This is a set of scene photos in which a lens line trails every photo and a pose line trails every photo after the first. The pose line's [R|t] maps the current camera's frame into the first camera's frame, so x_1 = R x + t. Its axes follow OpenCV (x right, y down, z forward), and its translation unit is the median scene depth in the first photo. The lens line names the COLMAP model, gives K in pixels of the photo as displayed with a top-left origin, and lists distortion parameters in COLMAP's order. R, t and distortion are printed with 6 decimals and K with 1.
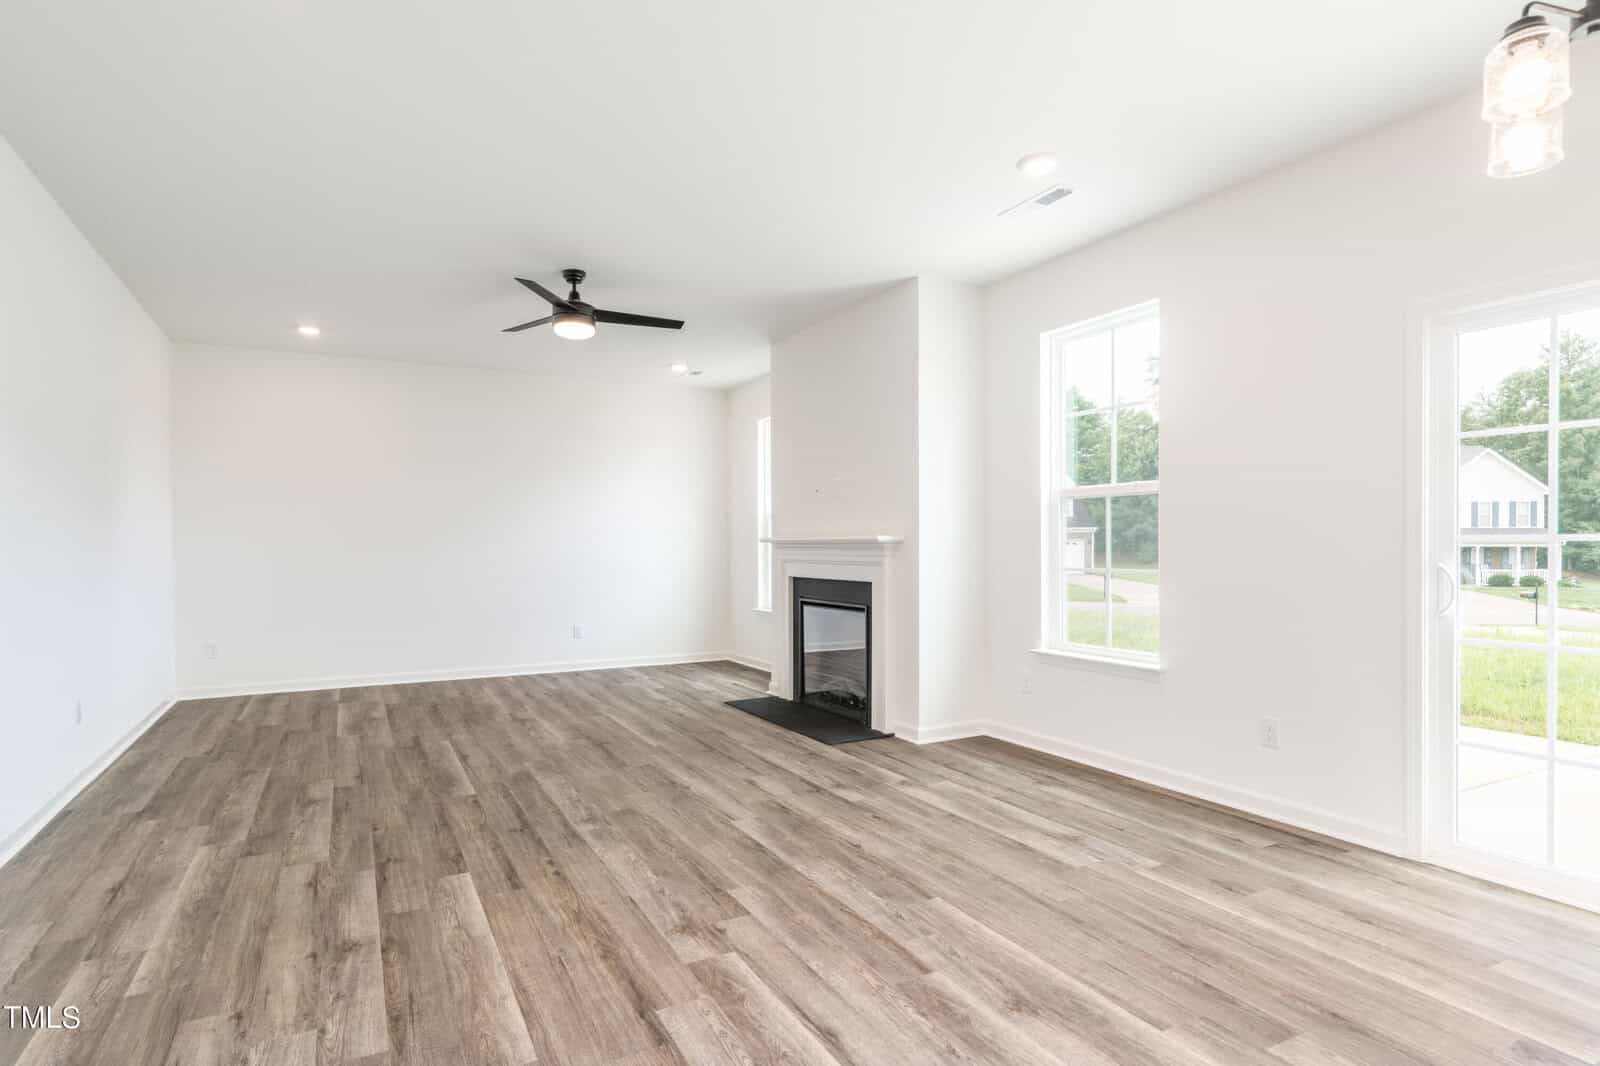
lens RADIAL K [[846.6, 0, 799.0], [0, 846.6, 562.0], [0, 0, 1]] dist [-0.001035, -0.000017]
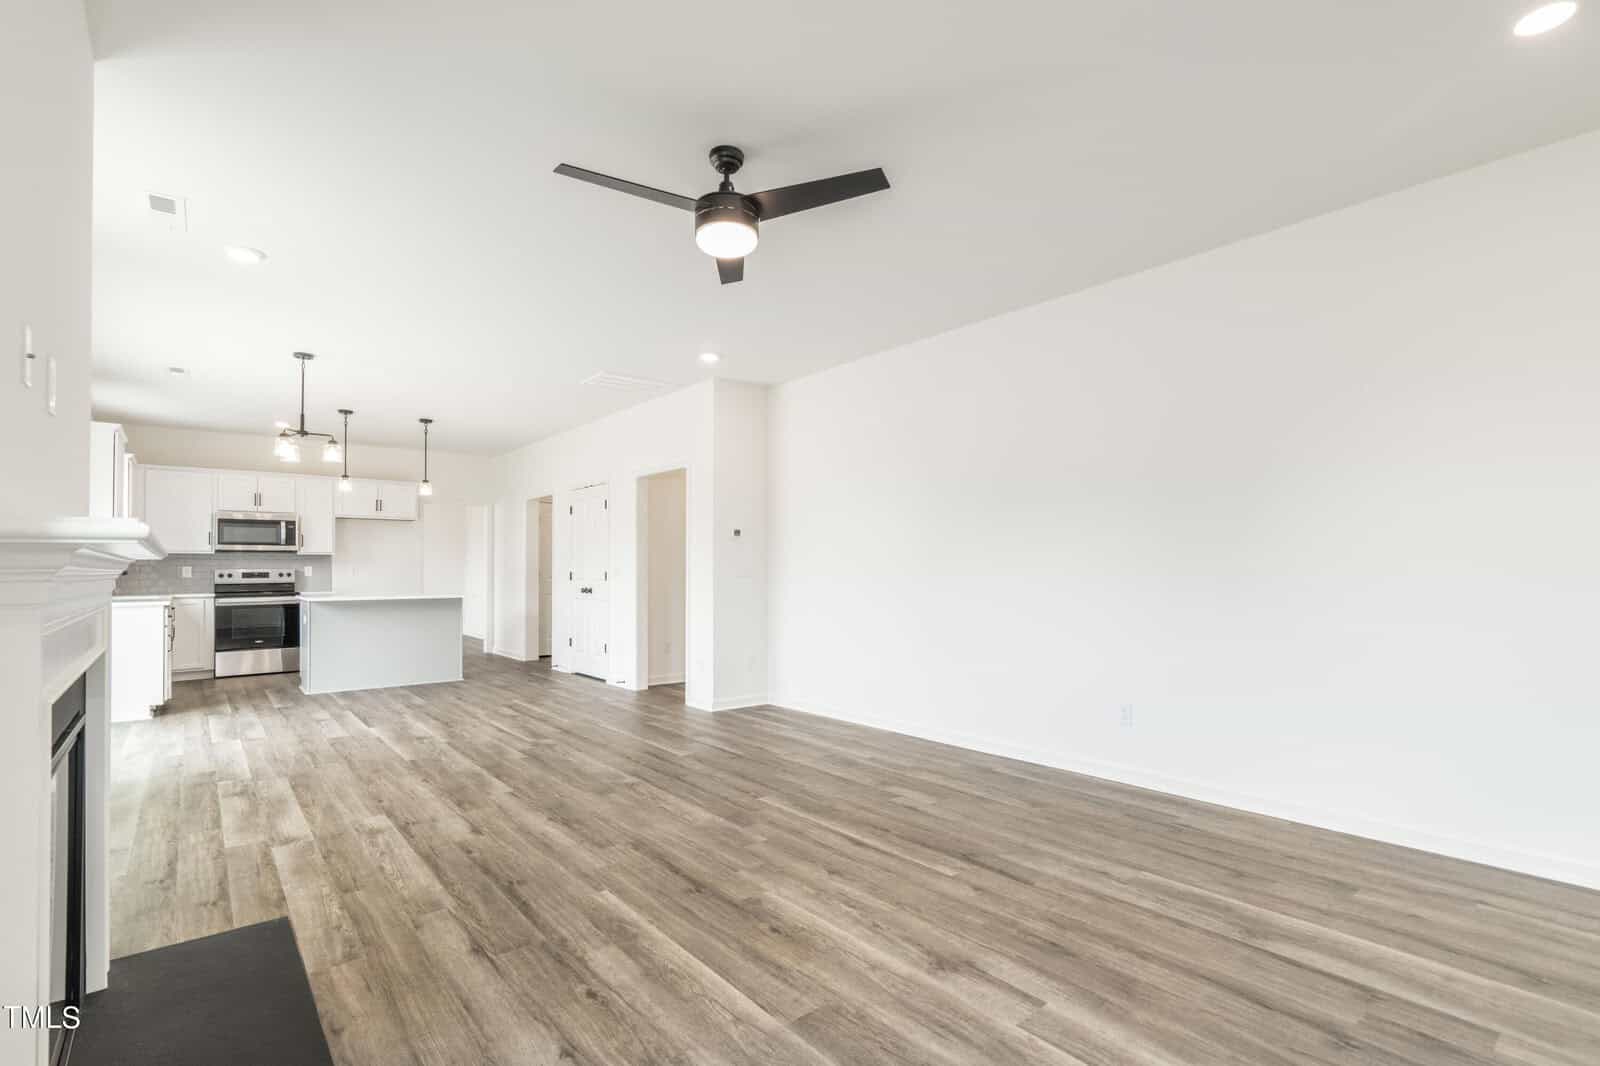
lens RADIAL K [[728.8, 0, 797.3], [0, 728.8, 537.0], [0, 0, 1]] dist [-0.001540, -0.000126]
pose [[-0.980892, -0.003513, -0.194521, -0.257929], [0.001916, 0.999614, -0.027714, -0.030927], [0.194544, -0.027557, -0.980507, 1.971111]]
